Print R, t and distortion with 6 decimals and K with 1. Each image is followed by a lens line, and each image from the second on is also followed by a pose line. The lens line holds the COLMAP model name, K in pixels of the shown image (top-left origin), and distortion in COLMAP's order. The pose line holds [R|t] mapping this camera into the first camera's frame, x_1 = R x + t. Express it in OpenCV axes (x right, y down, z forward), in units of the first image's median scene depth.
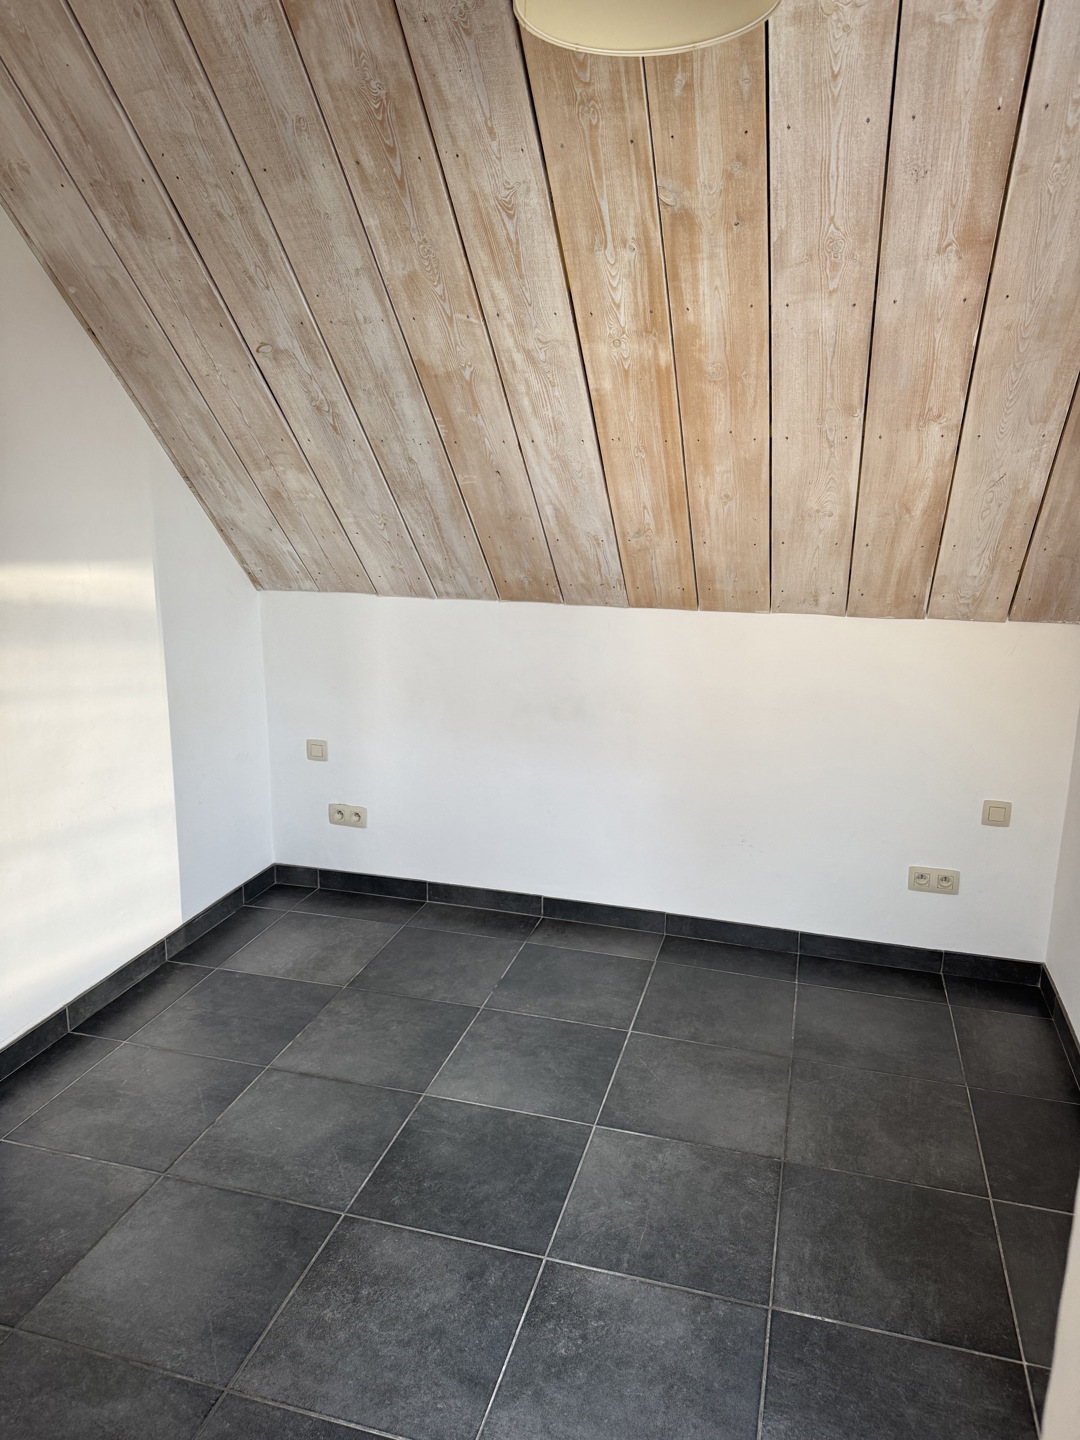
lens RADIAL K [[1016.3, 0, 544.1], [0, 1016.3, 718.7], [0, 0, 1]] dist [0.062753, -0.065089]
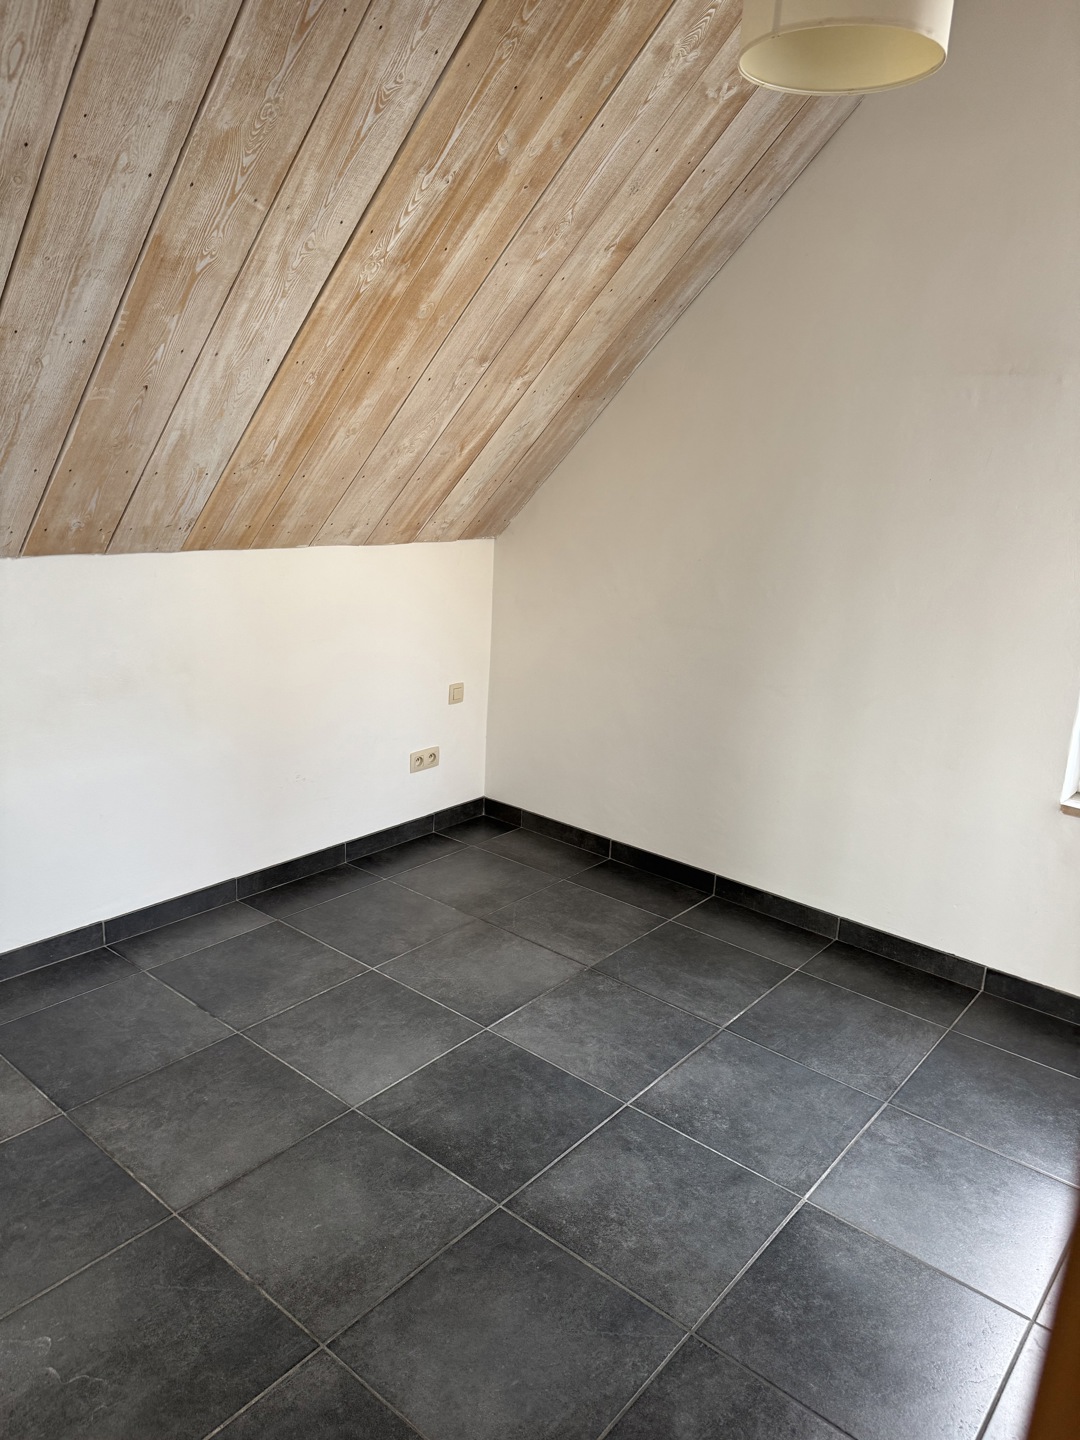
lens RADIAL K [[1018.8, 0, 541.6], [0, 1018.8, 722.0], [0, 0, 1]] dist [0.058527, -0.033561]
pose [[0.404083, -0.229632, 0.885430, -0.834530], [0.164545, 0.970434, 0.176584, -0.098298], [-0.899801, 0.074339, 0.429921, 0.482932]]
